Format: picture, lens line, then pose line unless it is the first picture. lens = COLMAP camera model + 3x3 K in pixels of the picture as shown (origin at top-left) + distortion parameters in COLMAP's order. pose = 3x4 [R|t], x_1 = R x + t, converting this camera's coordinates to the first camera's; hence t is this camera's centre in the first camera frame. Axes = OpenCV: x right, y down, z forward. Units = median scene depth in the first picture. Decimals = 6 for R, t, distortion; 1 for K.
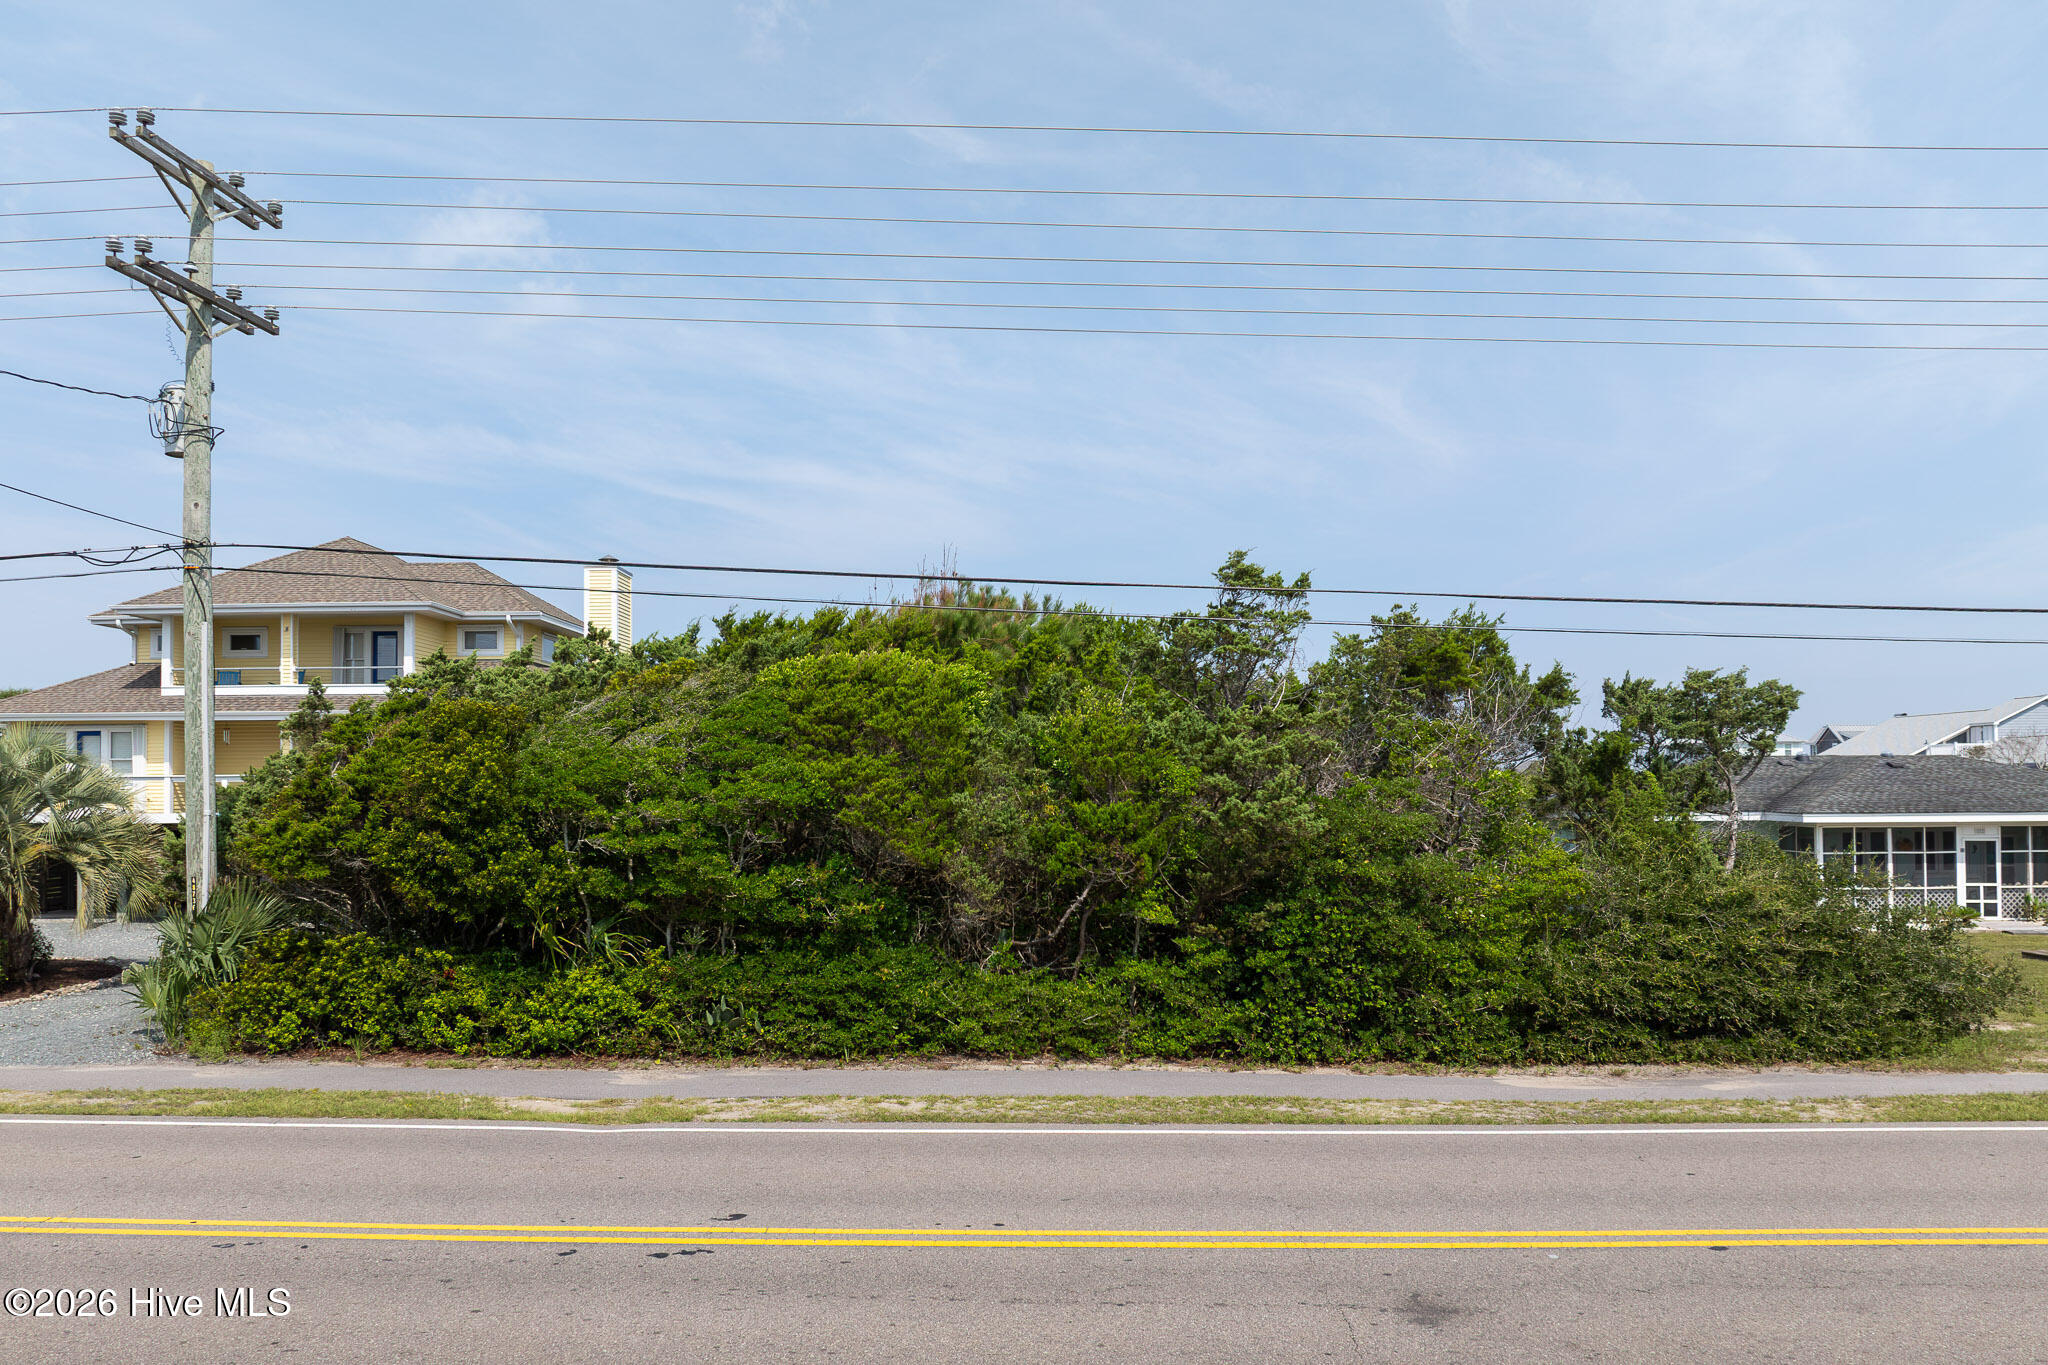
lens RADIAL K [[1445.8, 0, 1028.9], [0, 1445.8, 737.7], [0, 0, 1]] dist [-0.034219, -0.001866]
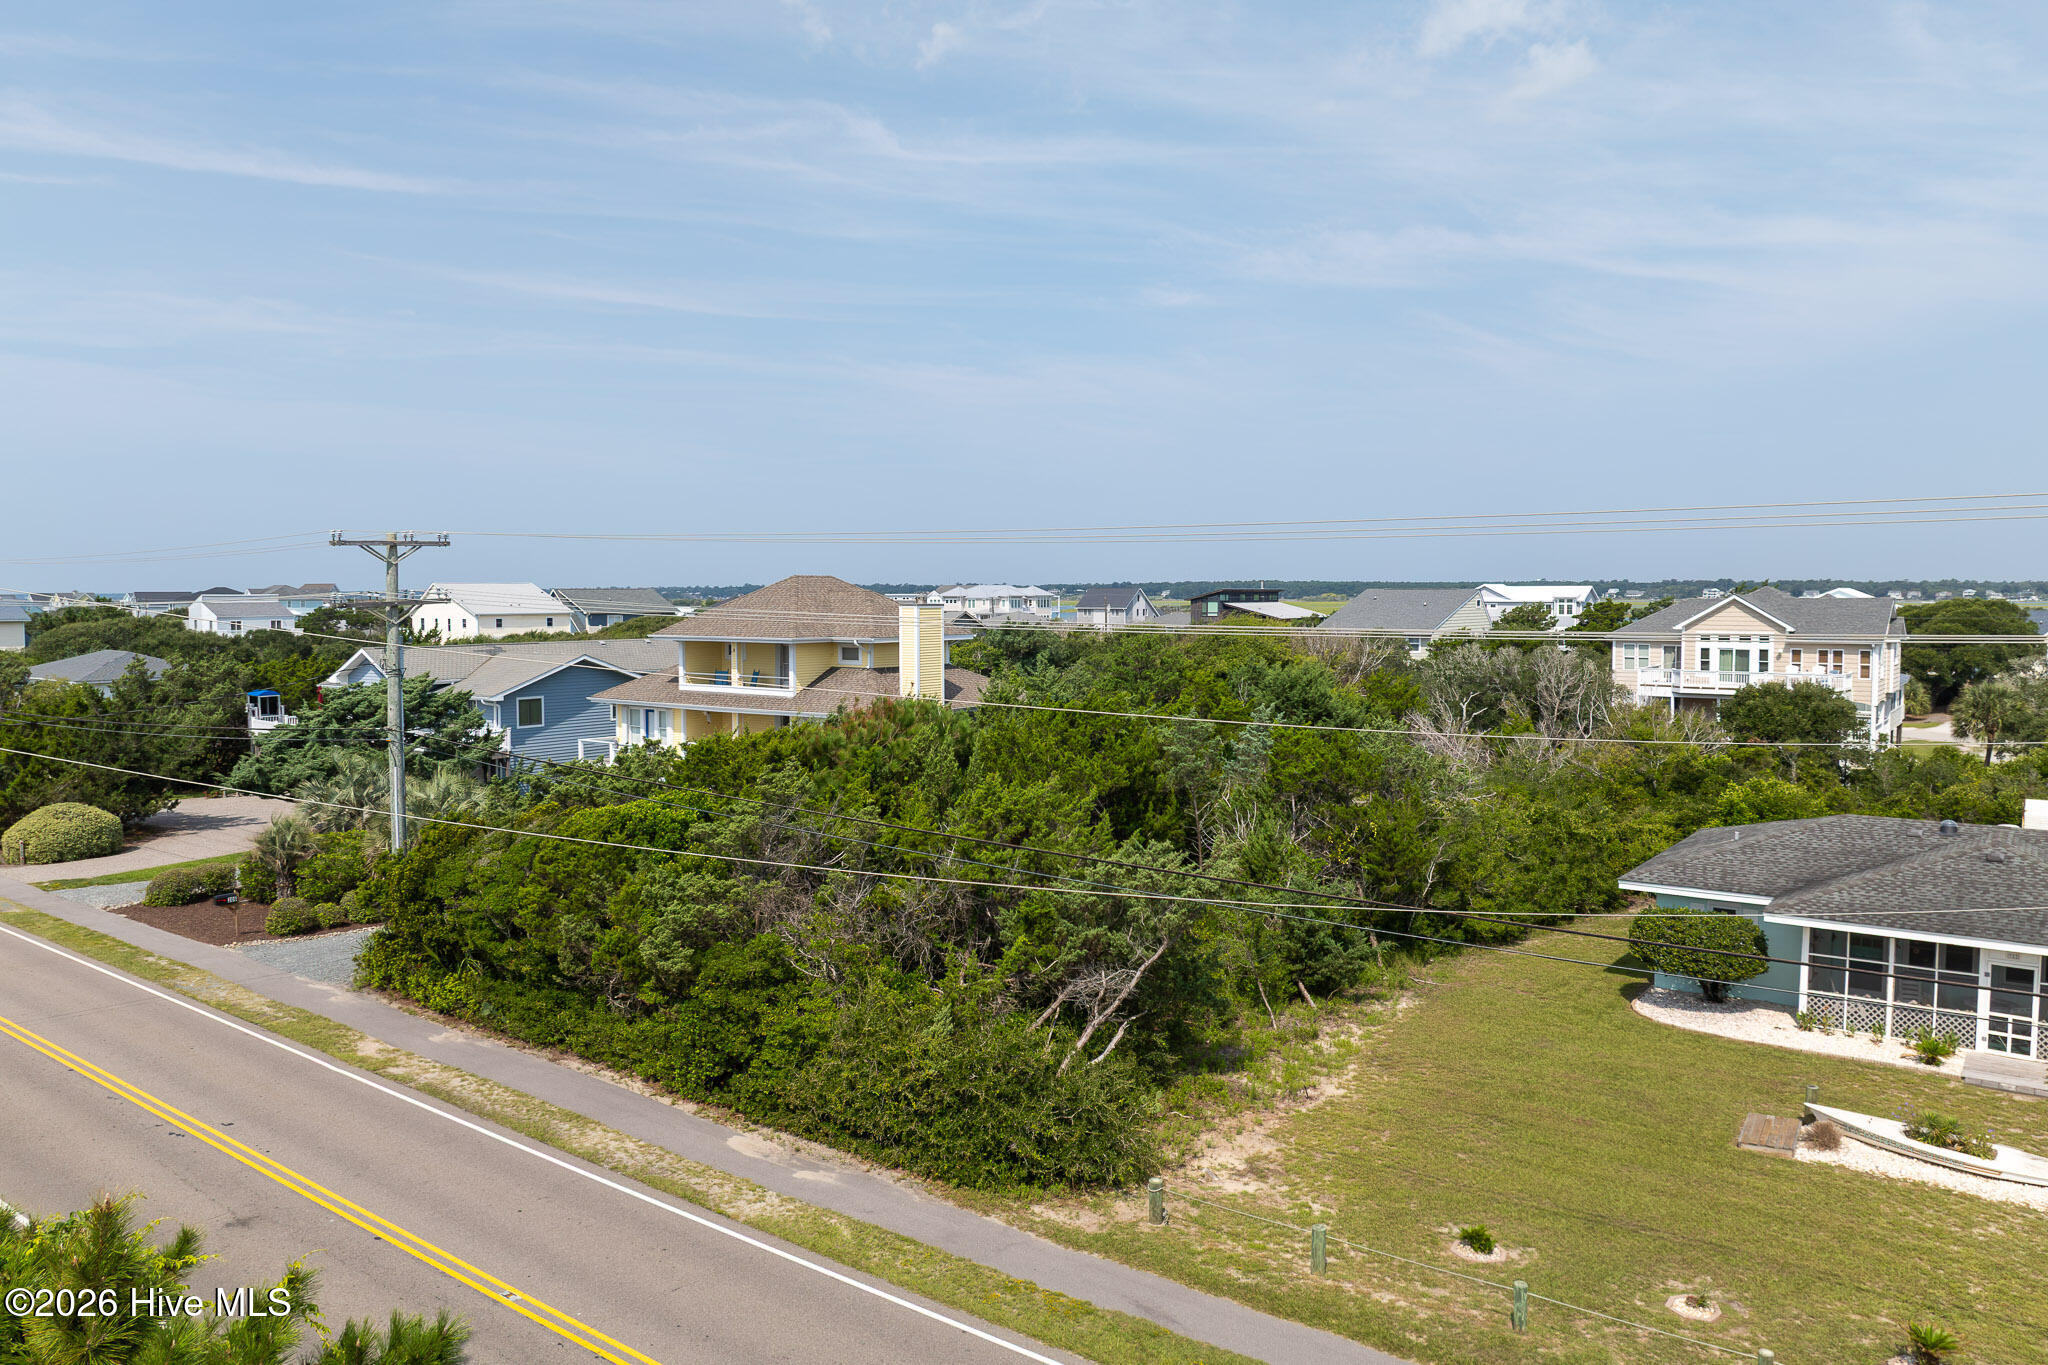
lens RADIAL K [[1444.8, 0, 1020.4], [0, 1444.8, 682.0], [0, 0, 1]] dist [-0.040907, -0.000432]
pose [[0.799737, 0.041892, -0.598887, 1.501122], [0.018106, 0.995426, 0.093807, -0.419953], [0.600078, -0.085864, 0.795320, -0.082832]]
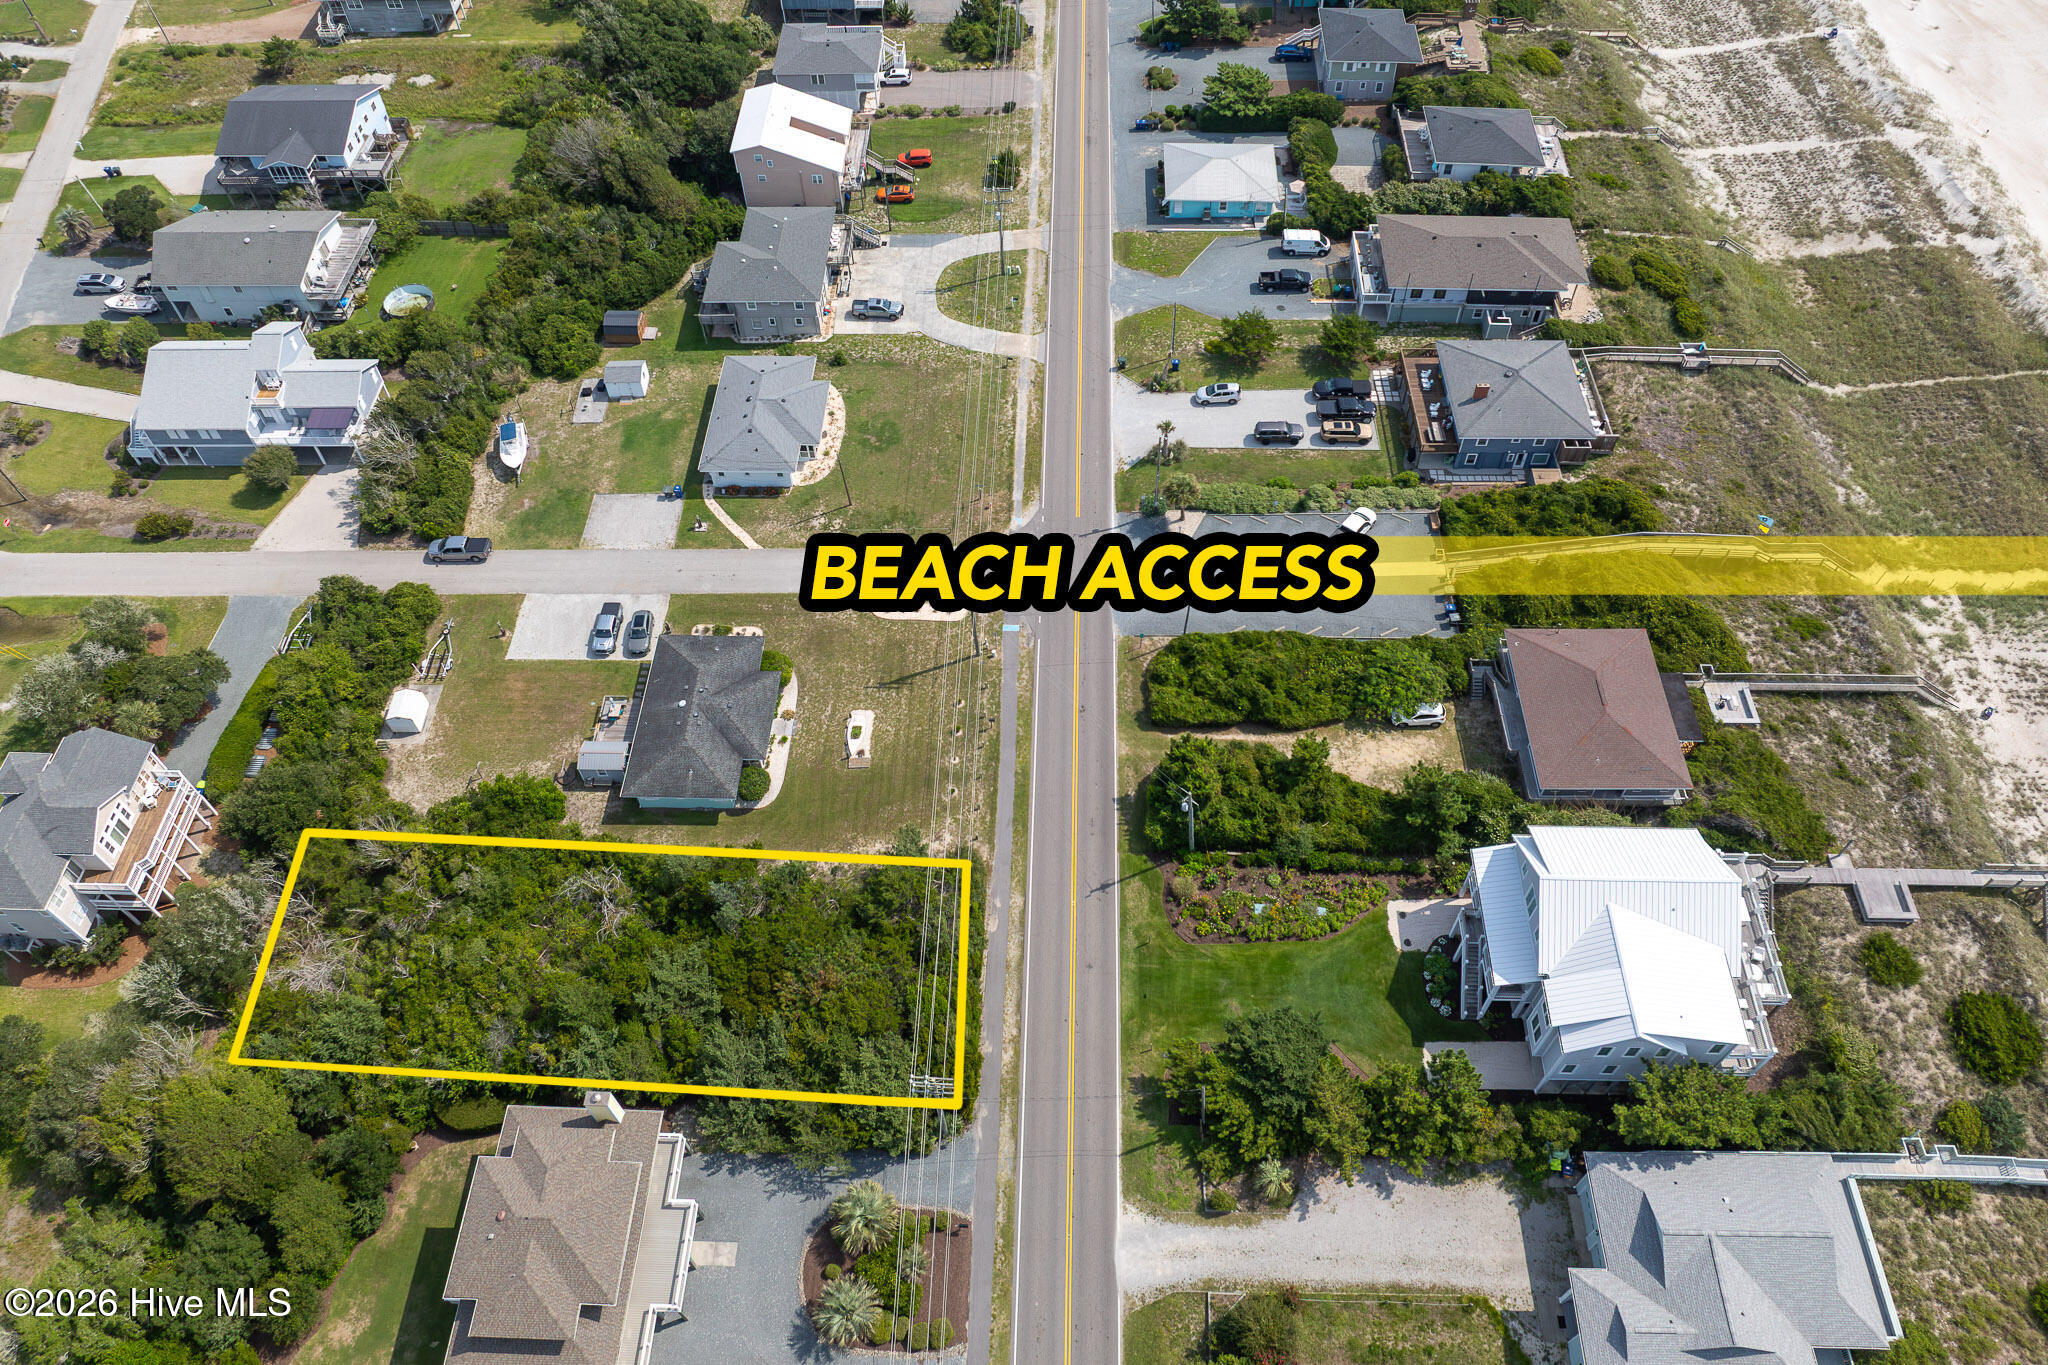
lens RADIAL K [[1428.4, 0, 1032.1], [0, 1428.4, 610.4], [0, 0, 1]] dist [-0.039492, 0.006644]
pose [[0.023851, -0.781892, 0.622958, -2.675371], [-0.021713, 0.622583, 0.782252, -5.950214], [-0.999480, -0.032184, -0.002128, 0.834502]]
